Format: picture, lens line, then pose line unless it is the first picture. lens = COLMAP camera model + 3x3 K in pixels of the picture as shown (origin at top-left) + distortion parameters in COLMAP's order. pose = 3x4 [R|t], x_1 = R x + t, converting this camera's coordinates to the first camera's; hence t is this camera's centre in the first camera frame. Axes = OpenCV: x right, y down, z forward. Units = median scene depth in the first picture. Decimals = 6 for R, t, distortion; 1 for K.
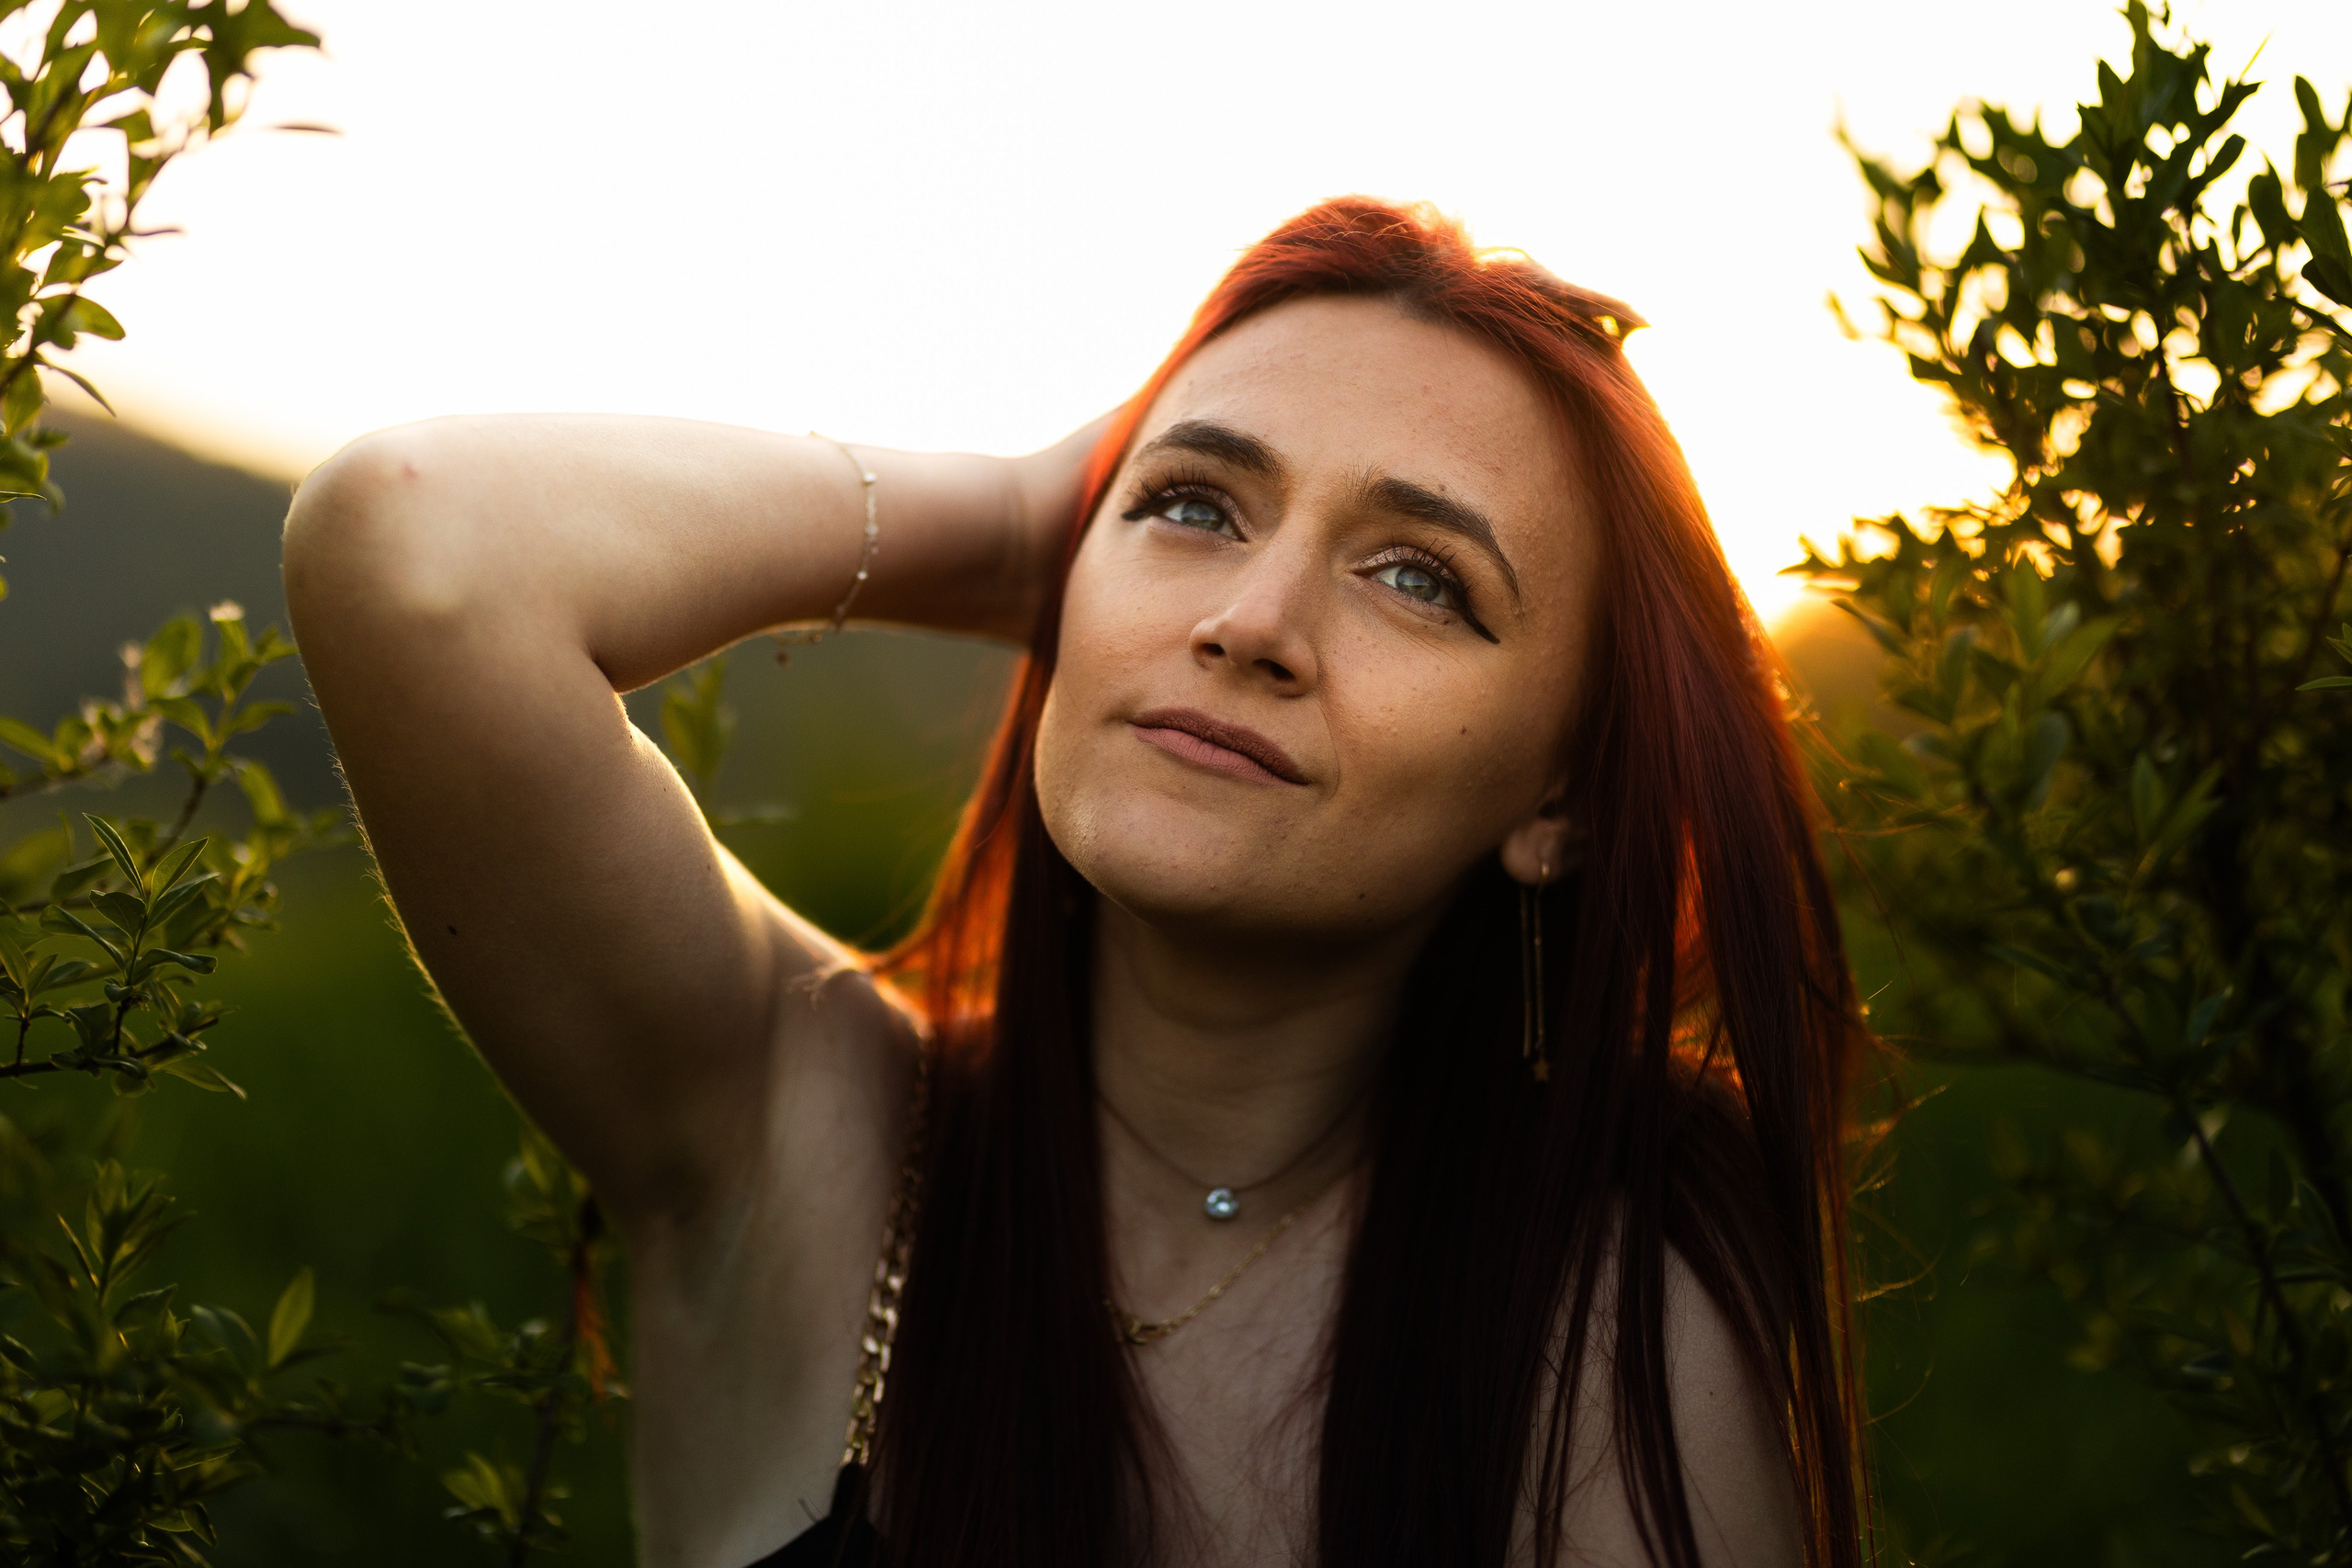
lens RADIAL K [[5740.4, 0, 1182.4], [0, 5740.4, 772.2], [0, 0, 1]] dist [0.045197, 0.000000]
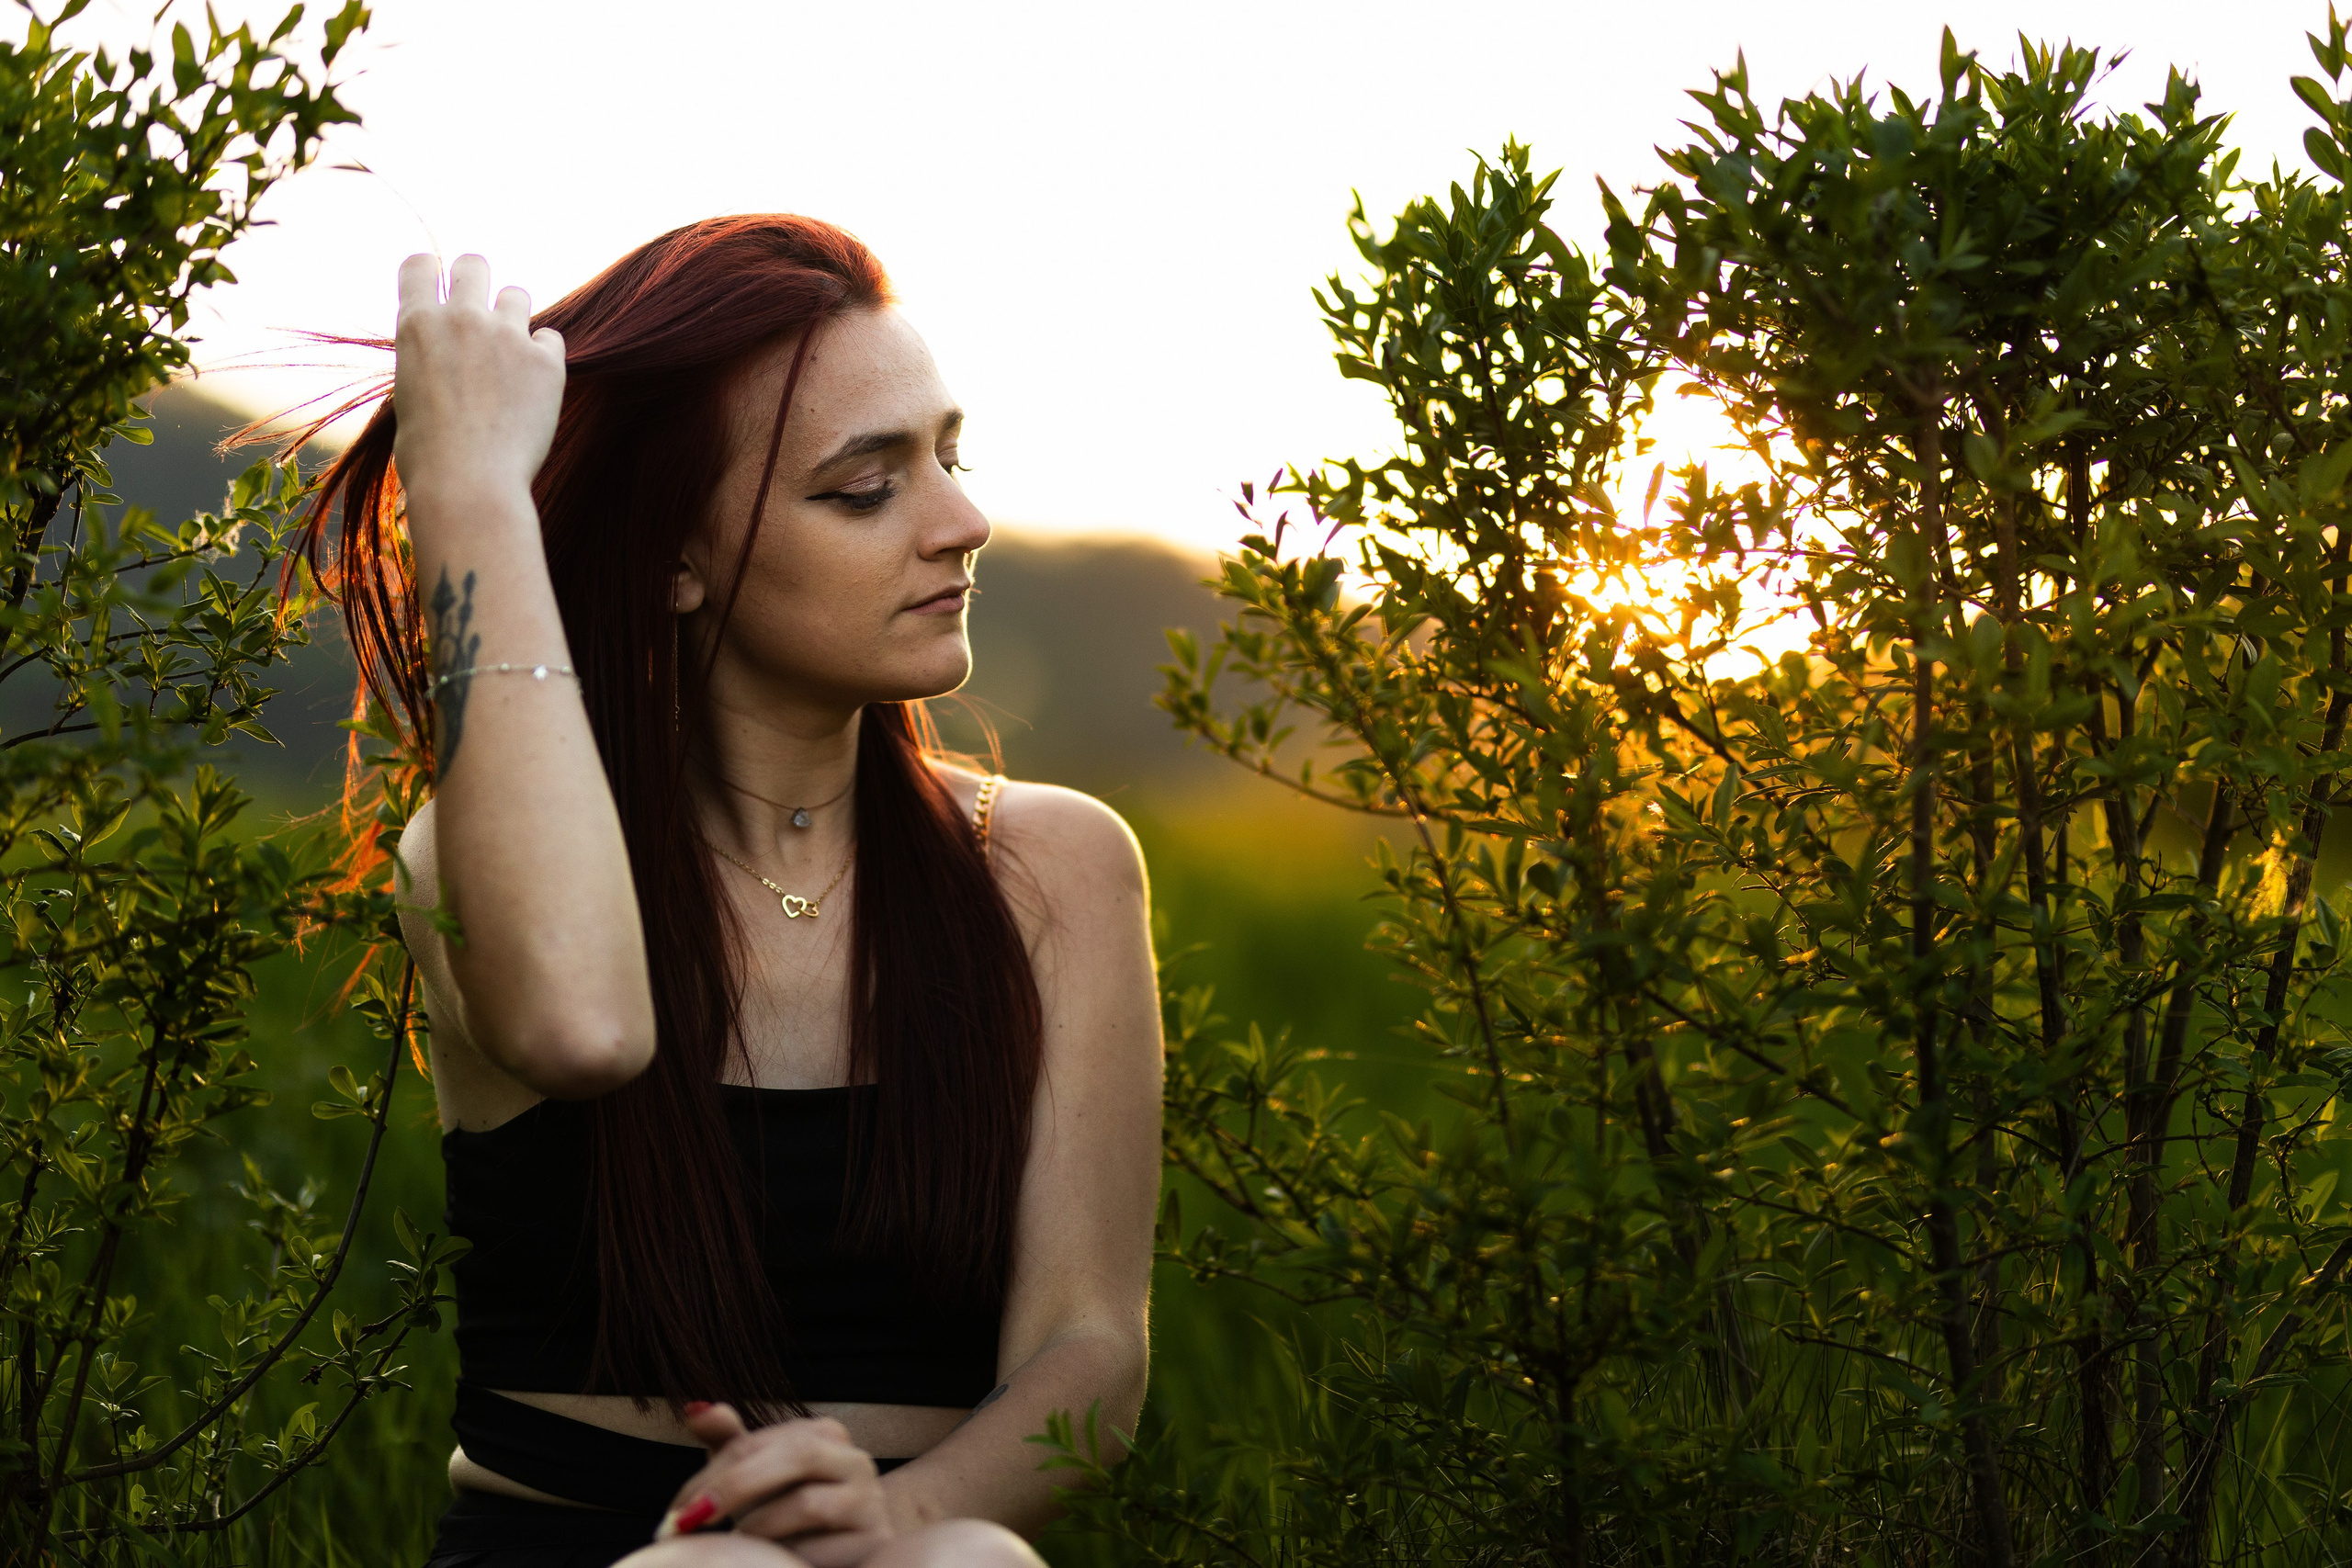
lens RADIAL K [[5740.4, 0, 1169.3], [0, 5740.4, 795.2], [0, 0, 1]] dist [0.045197, 0.000000]
pose [[0.998636, 0.051785, -0.006613, 0.114623], [-0.051790, 0.998658, -0.000589, 0.064841], [0.006573, 0.000931, 0.999978, -0.727449]]
